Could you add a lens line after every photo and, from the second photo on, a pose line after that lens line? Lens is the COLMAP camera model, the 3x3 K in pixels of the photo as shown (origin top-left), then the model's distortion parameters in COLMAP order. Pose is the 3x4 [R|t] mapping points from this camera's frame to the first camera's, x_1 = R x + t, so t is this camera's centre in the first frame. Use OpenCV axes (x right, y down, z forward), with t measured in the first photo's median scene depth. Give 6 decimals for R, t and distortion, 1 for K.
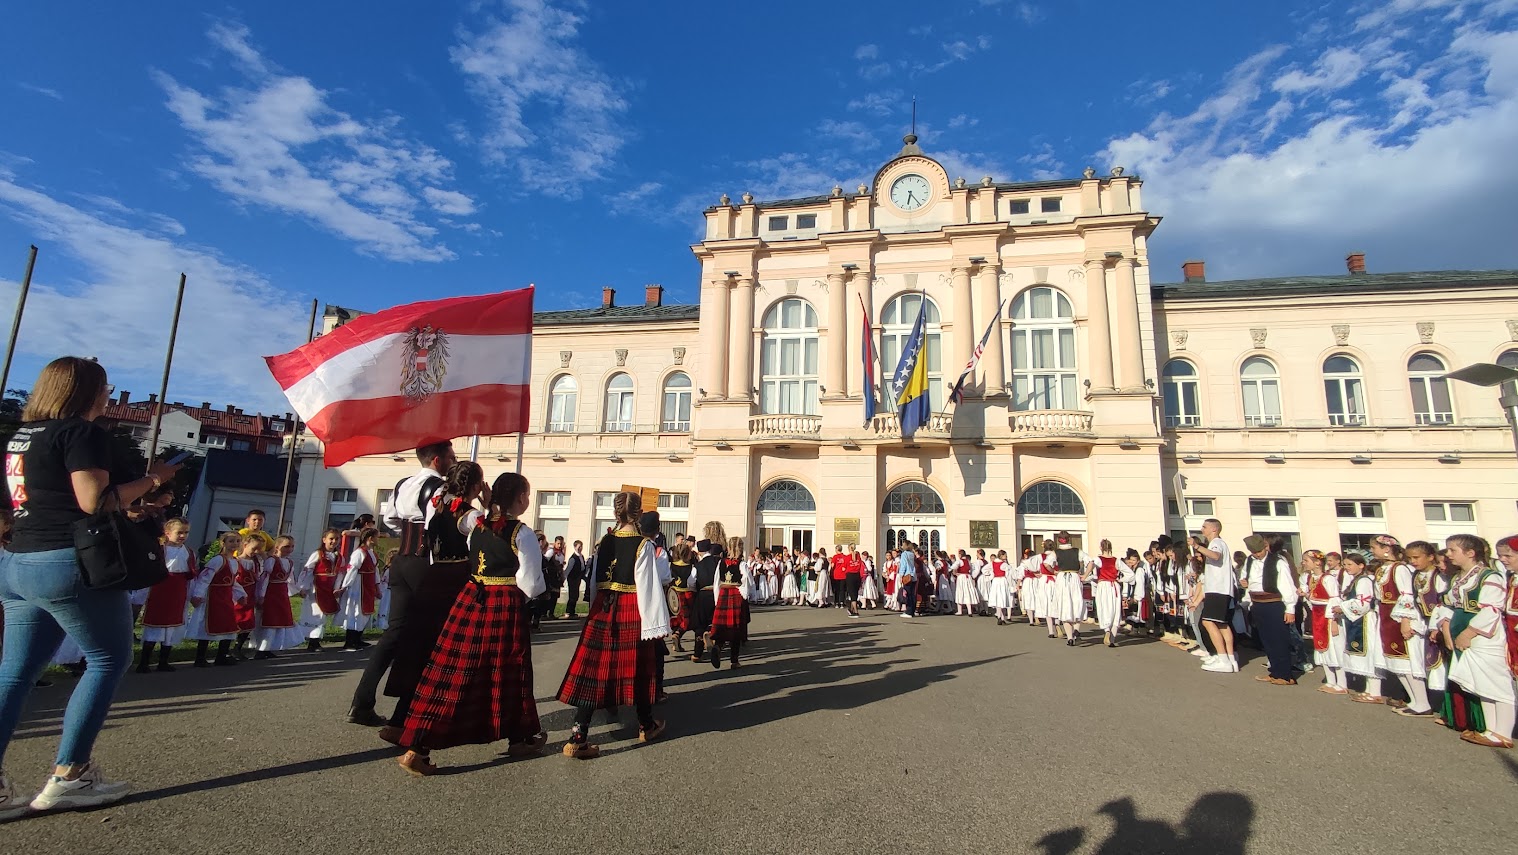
lens RADIAL K [[664.2, 0, 759.3], [0, 664.2, 441.8], [0, 0, 1]] dist [-0.000009, -0.000208]
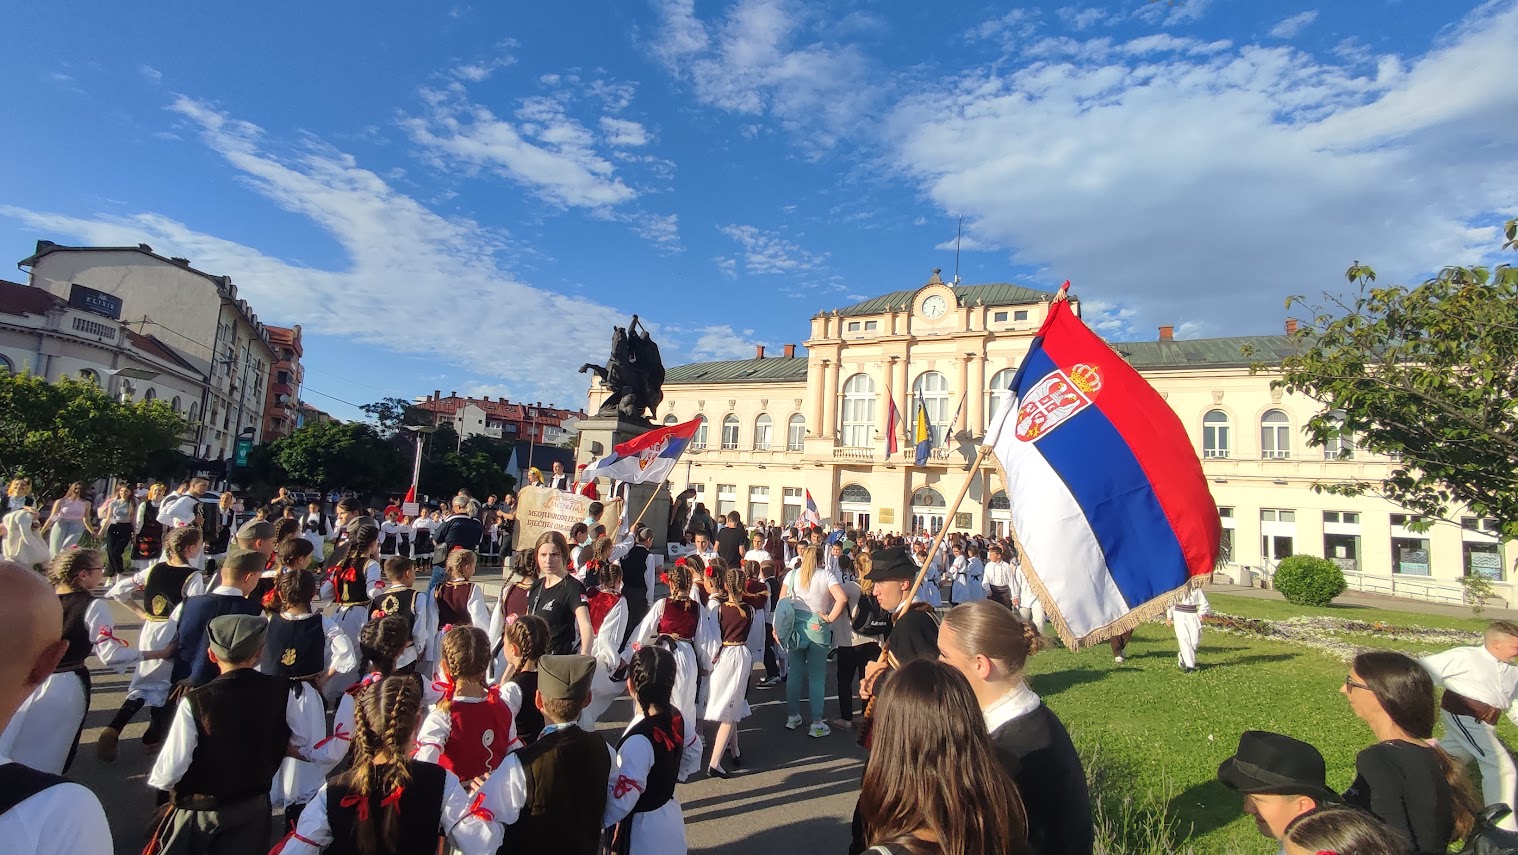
lens RADIAL K [[713.1, 0, 754.6], [0, 713.1, 436.9], [0, 0, 1]] dist [-0.003435, -0.001599]
pose [[0.964138, 0.001212, -0.265399, 0.276293], [0.016735, 0.997722, 0.065349, -0.187933], [0.264874, -0.067447, 0.961921, -0.823844]]
